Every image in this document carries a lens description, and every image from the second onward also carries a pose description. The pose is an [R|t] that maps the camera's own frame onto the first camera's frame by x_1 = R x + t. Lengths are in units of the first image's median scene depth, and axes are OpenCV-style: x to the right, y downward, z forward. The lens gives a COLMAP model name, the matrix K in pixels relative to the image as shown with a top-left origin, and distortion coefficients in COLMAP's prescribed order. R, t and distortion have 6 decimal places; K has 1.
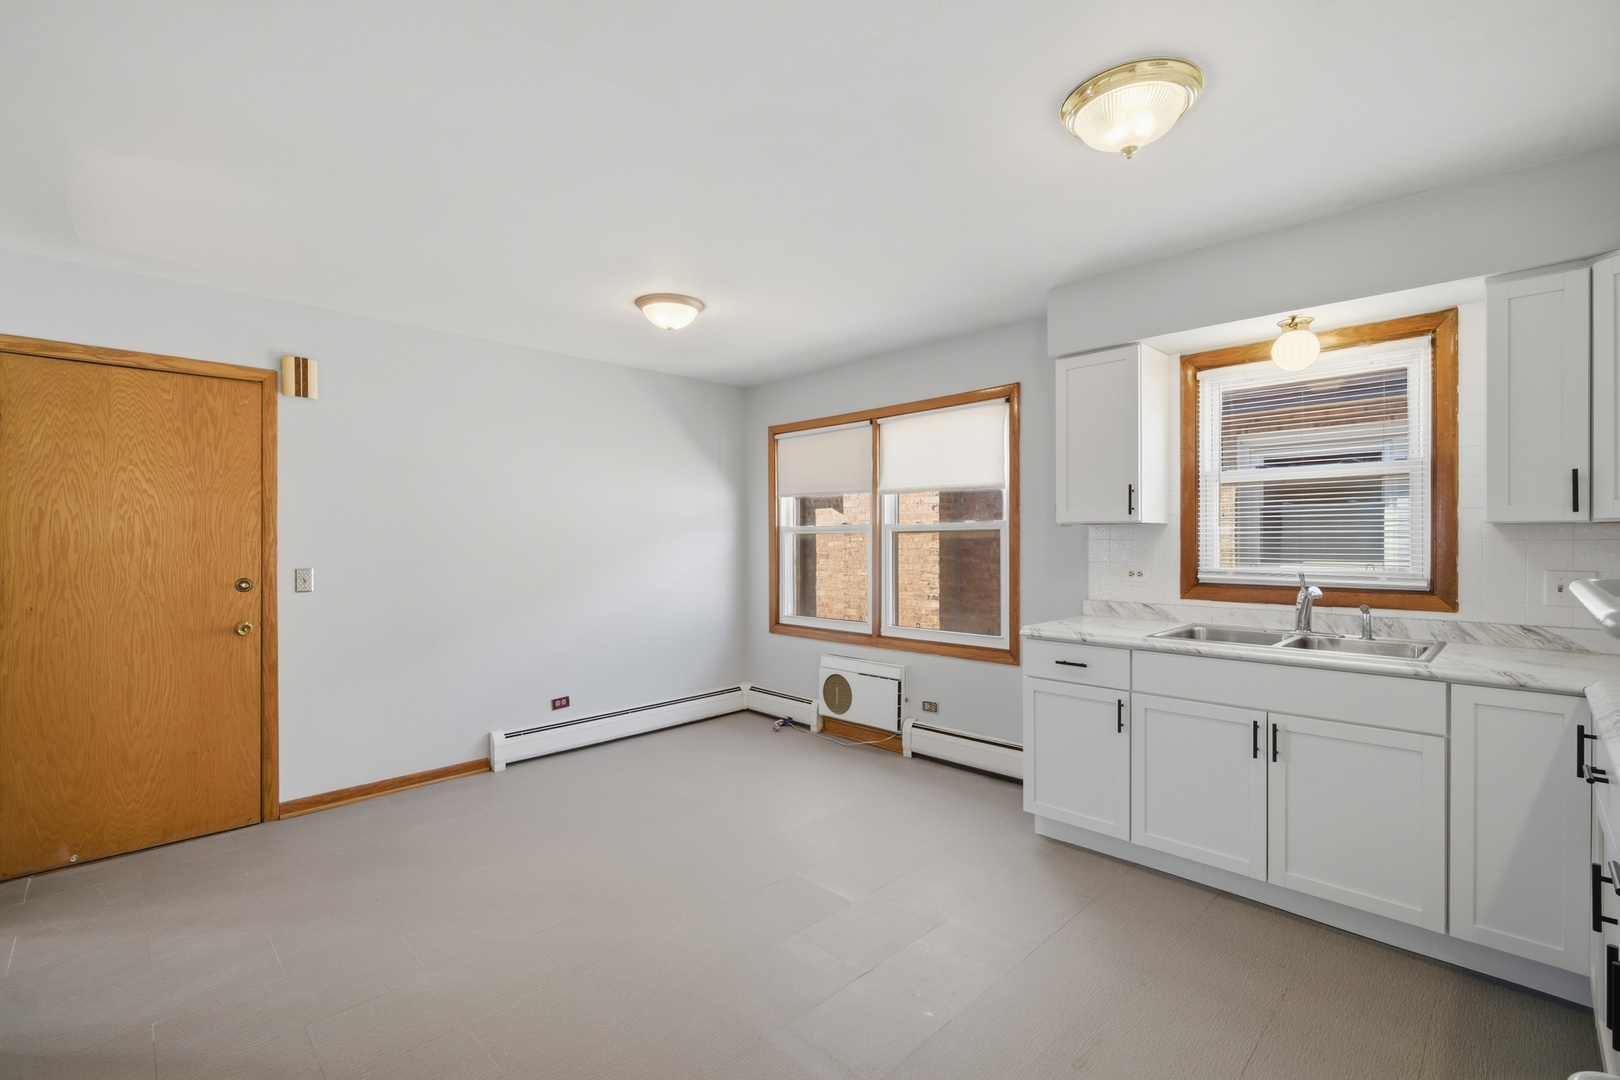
lens RADIAL K [[695.9, 0, 810.9], [0, 695.9, 543.7], [0, 0, 1]] dist [-0.012402, 0.000390]
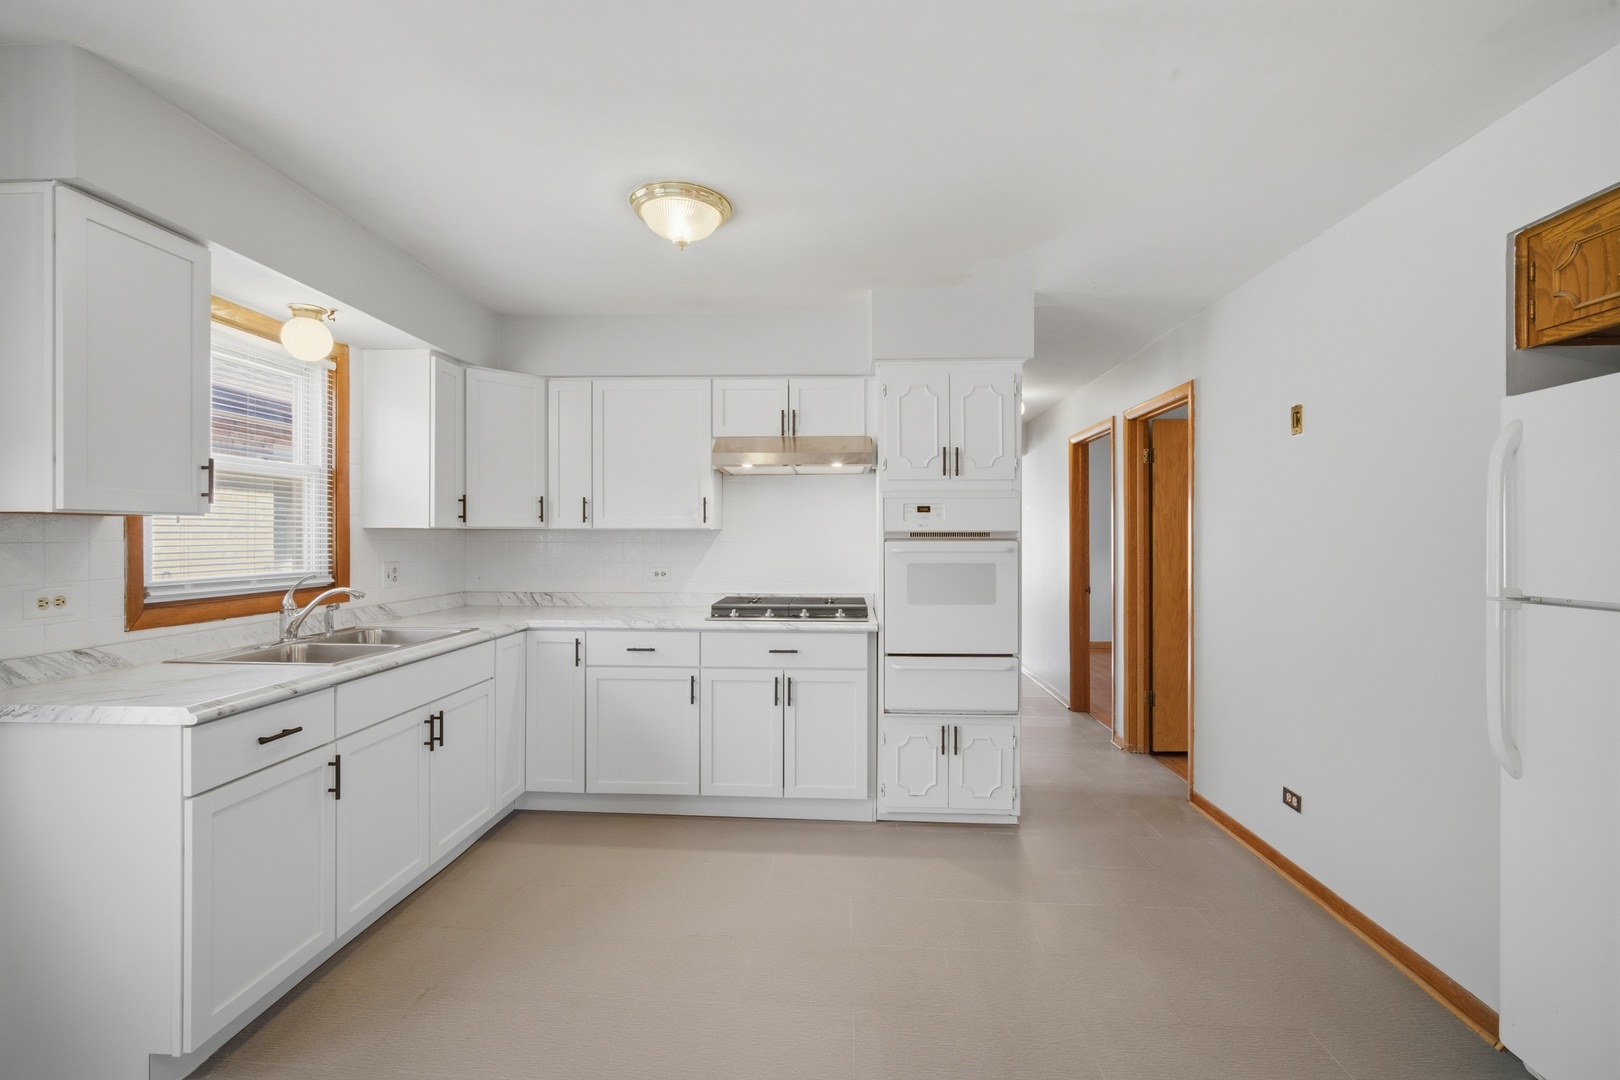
lens RADIAL K [[695.9, 0, 809.4], [0, 695.9, 536.4], [0, 0, 1]] dist [-0.012402, 0.000390]
pose [[-0.673872, -0.006308, 0.738821, -0.449249], [-0.005852, 0.999978, 0.003200, -0.021072], [-0.738825, -0.002167, -0.673894, 1.071636]]
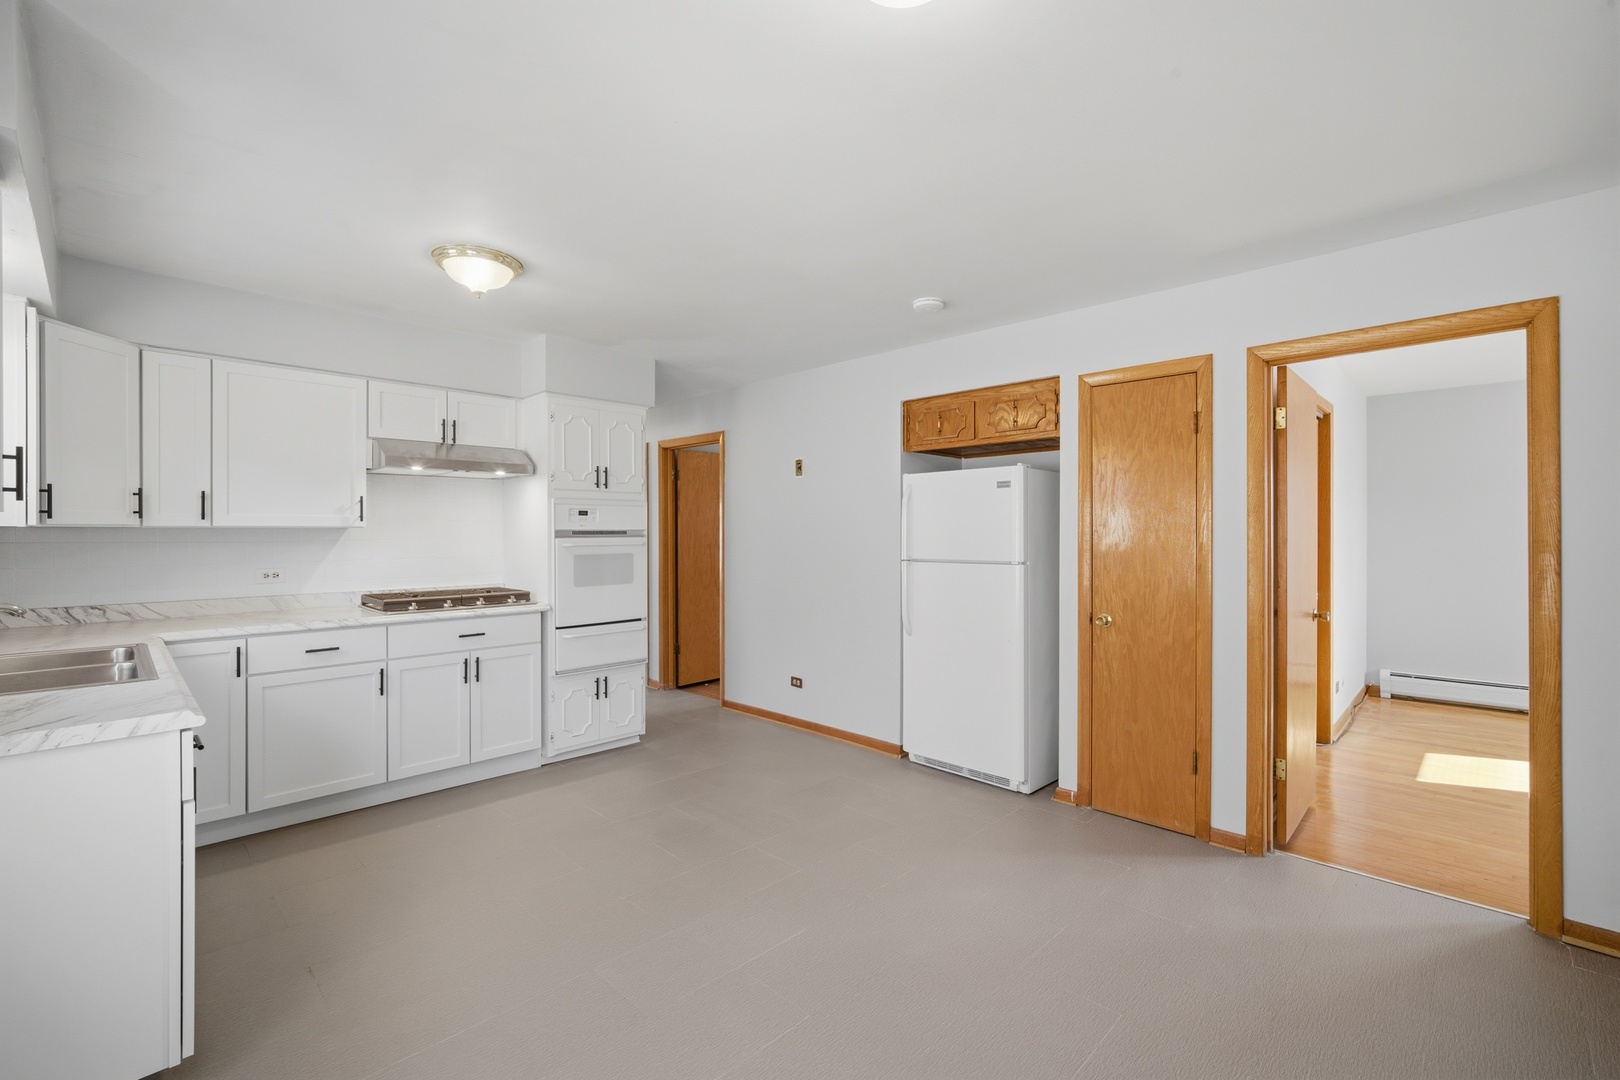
lens RADIAL K [[695.9, 0, 806.9], [0, 695.9, 535.2], [0, 0, 1]] dist [-0.012402, 0.000390]
pose [[-0.999789, -0.005270, -0.019879, -0.286146], [-0.005345, 0.999979, 0.003719, -0.022862], [0.019859, 0.003825, -0.999795, 1.420262]]
